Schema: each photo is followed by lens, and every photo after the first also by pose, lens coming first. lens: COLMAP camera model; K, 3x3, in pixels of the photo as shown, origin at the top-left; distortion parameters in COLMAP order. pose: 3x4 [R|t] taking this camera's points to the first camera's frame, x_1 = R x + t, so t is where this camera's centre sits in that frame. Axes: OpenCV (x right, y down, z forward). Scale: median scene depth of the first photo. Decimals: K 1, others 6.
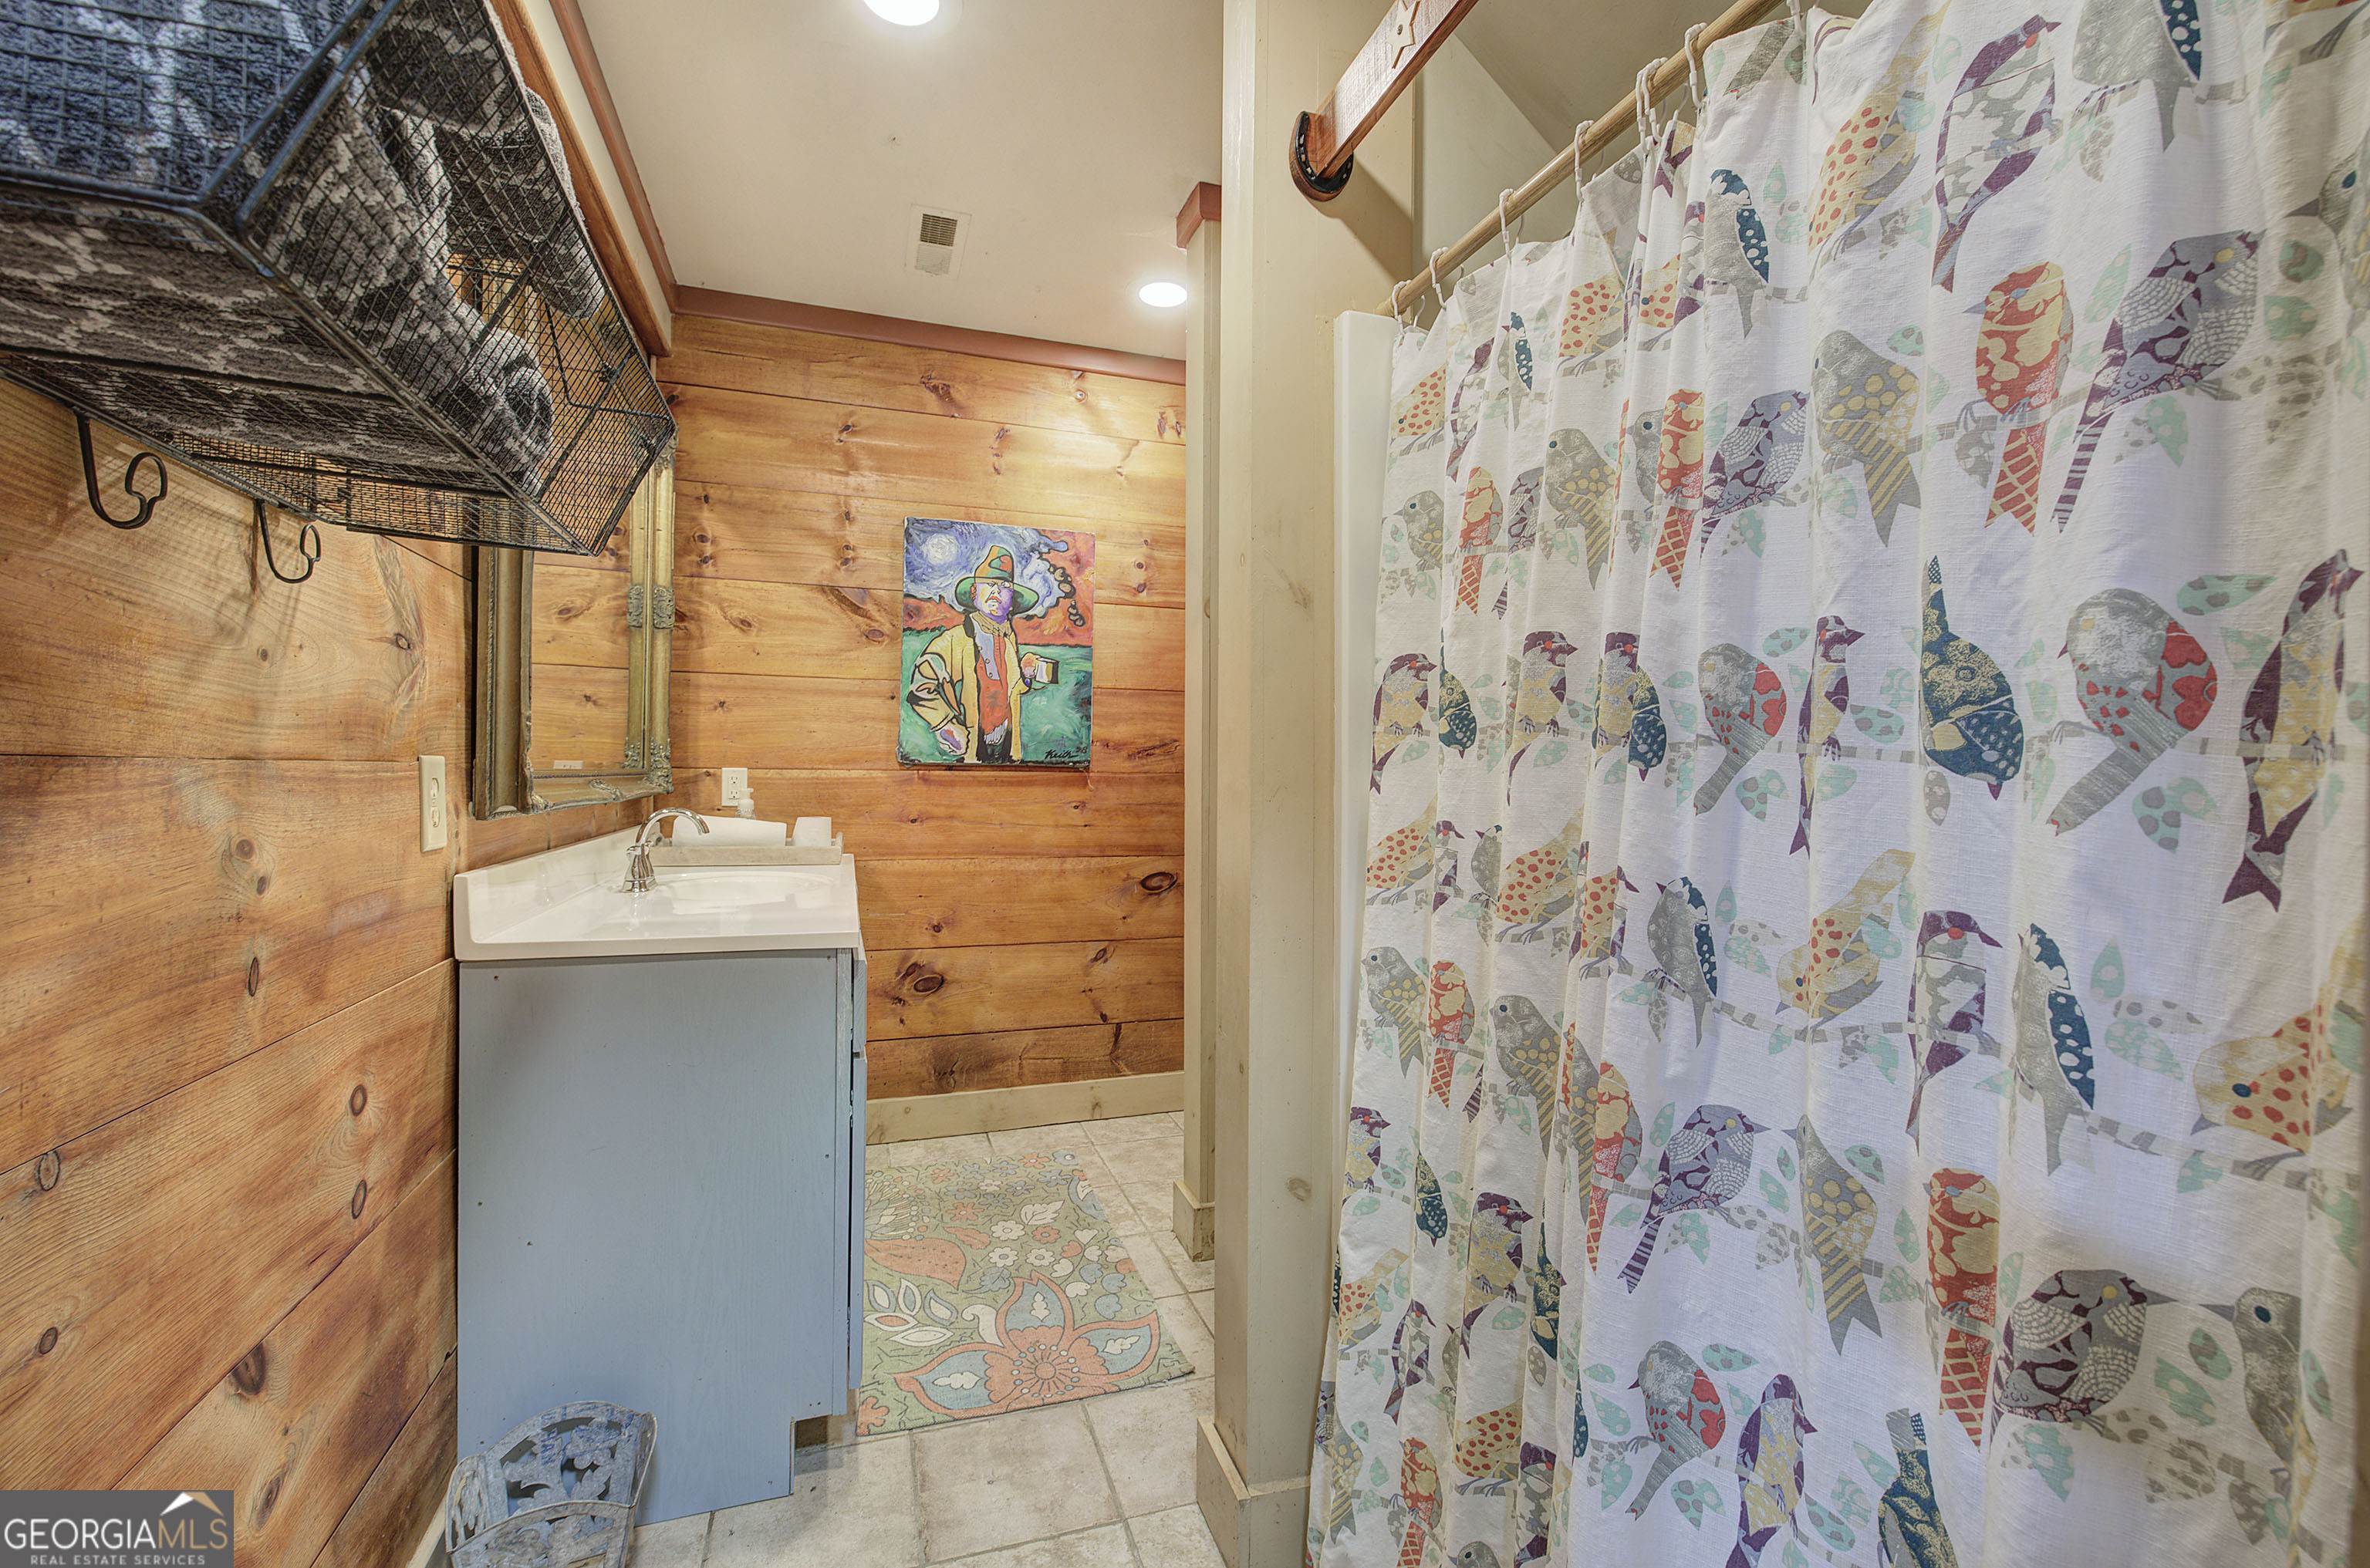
lens RADIAL K [[996.6, 0, 1185.0], [0, 996.6, 784.0], [0, 0, 1]] dist [-0.020975, 0.011136]
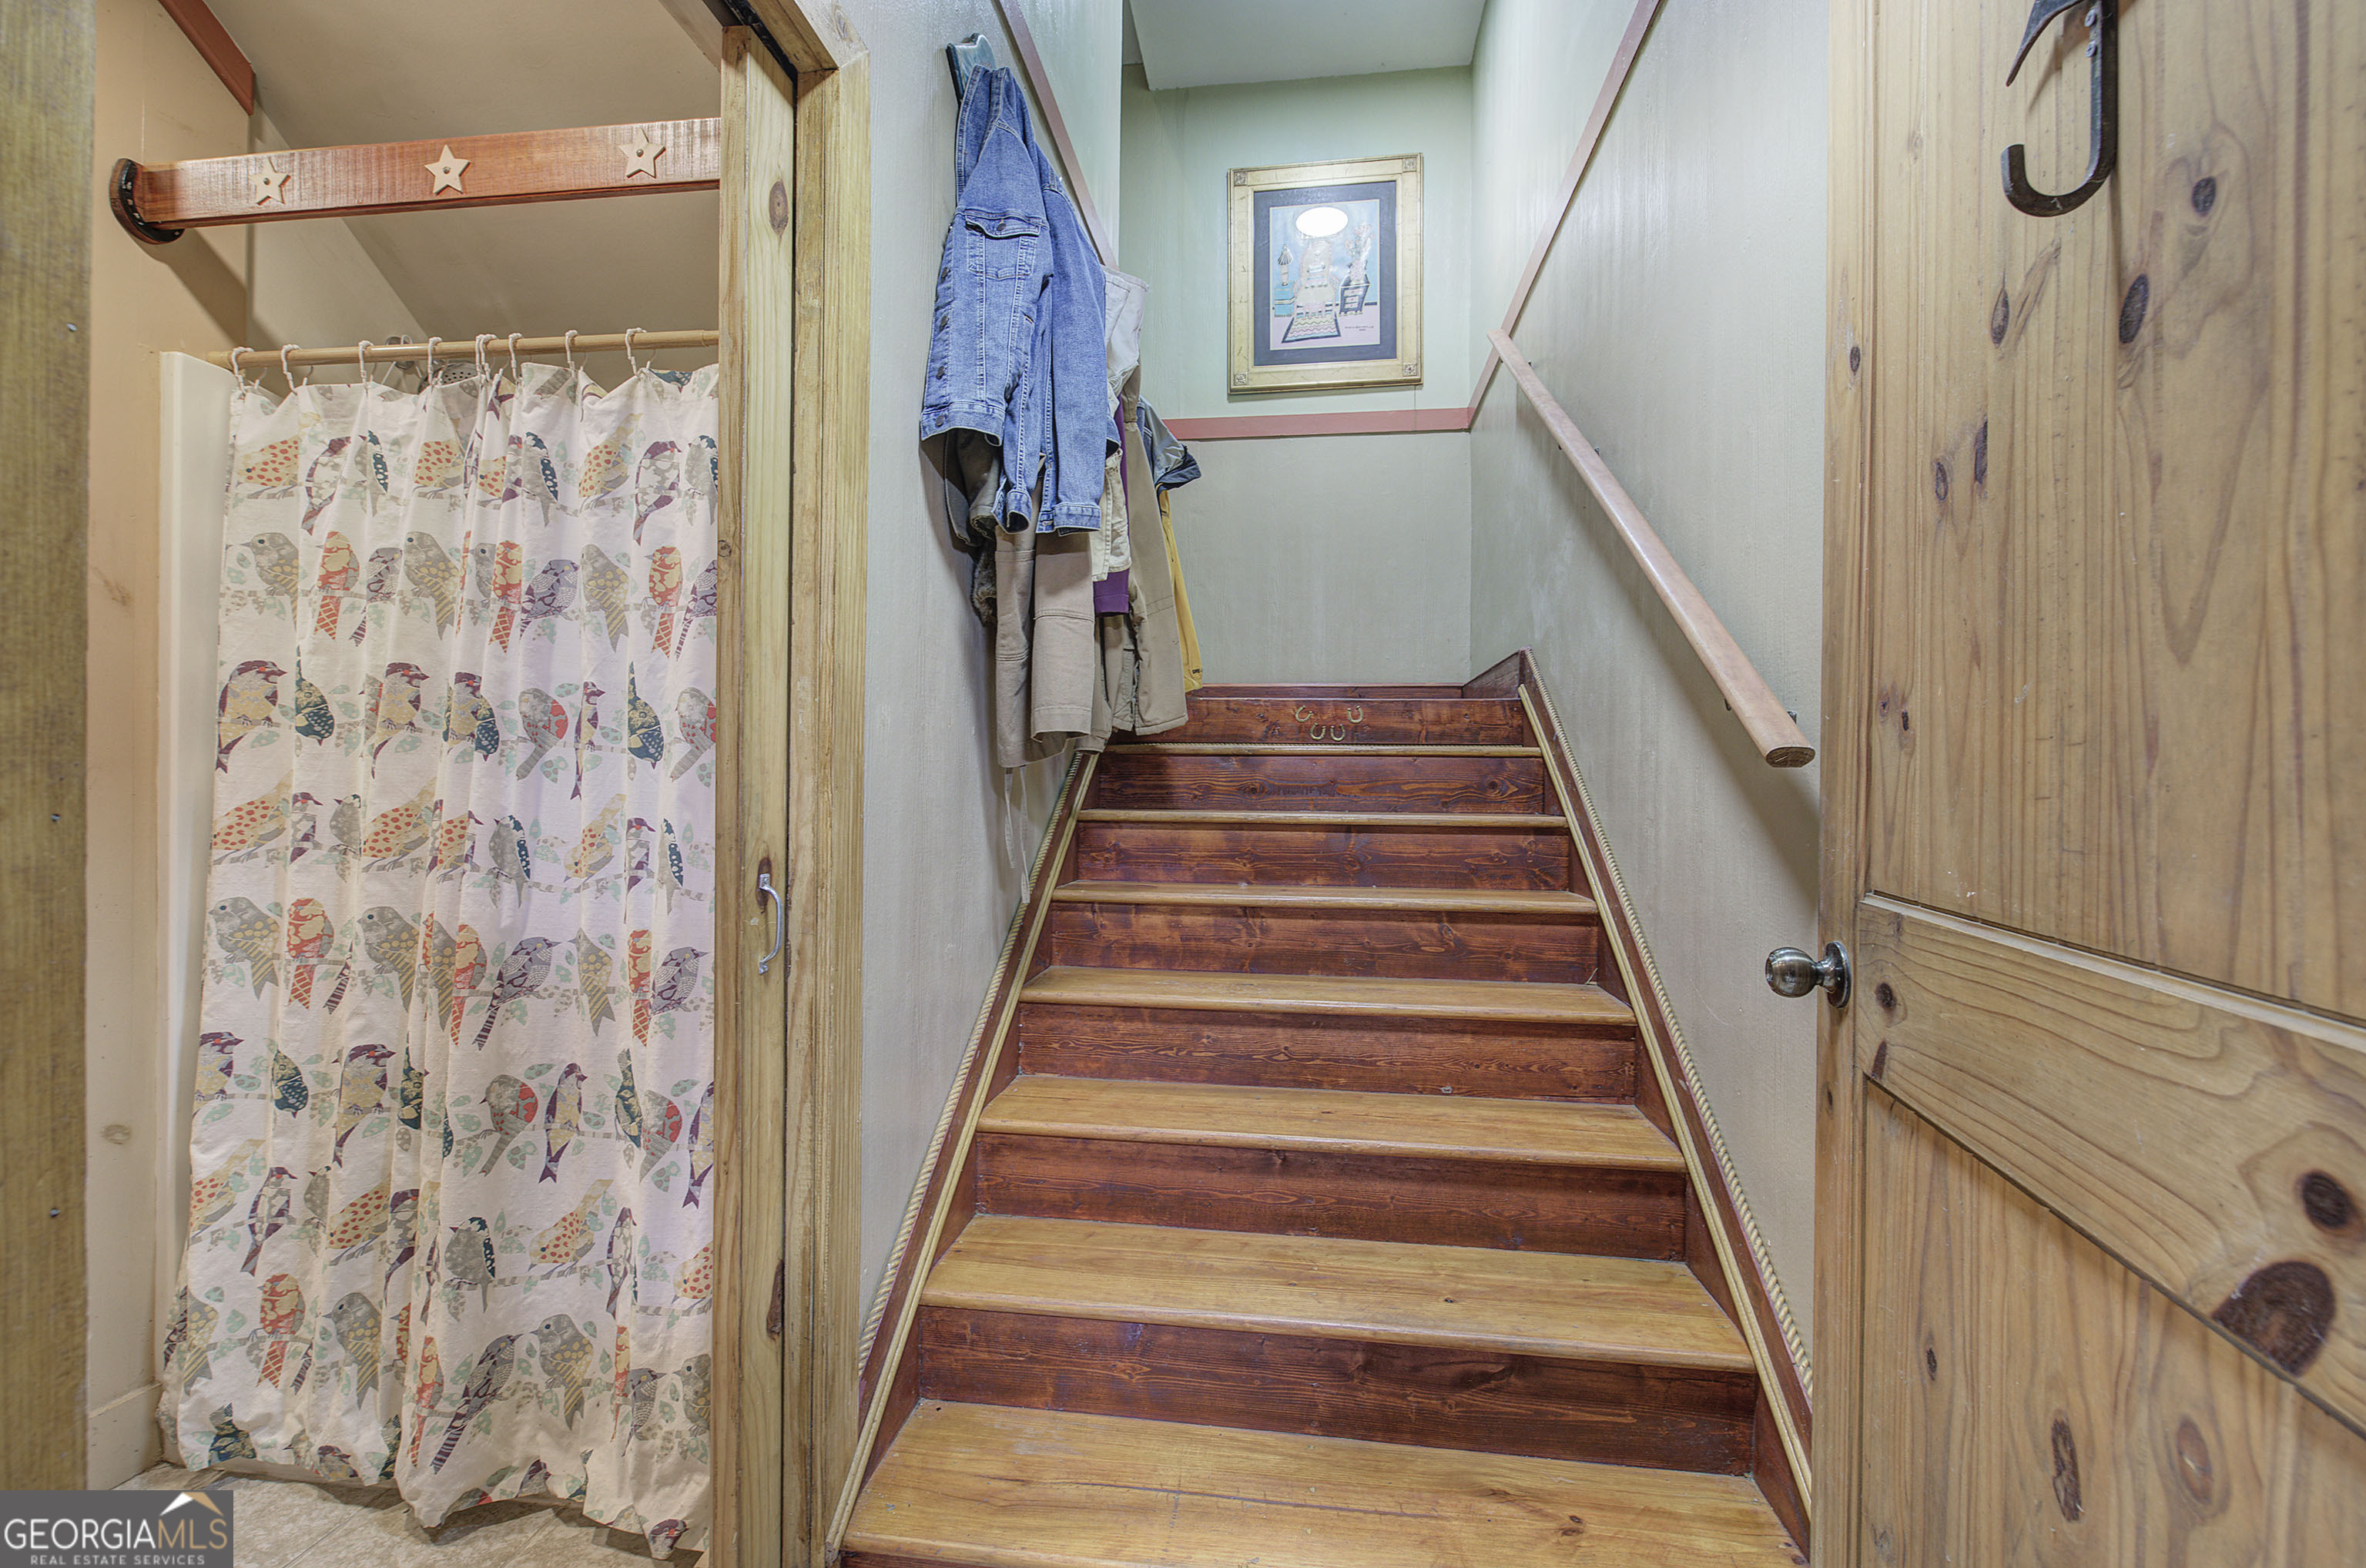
lens RADIAL K [[968.5, 0, 1182.9], [0, 968.5, 770.3], [0, 0, 1]] dist [0.001074, 0.000503]
pose [[0.442866, -0.002770, 0.896584, -0.485984], [0.004172, 0.999991, 0.001029, 0.014460], [-0.896578, 0.003285, 0.442873, -0.796679]]
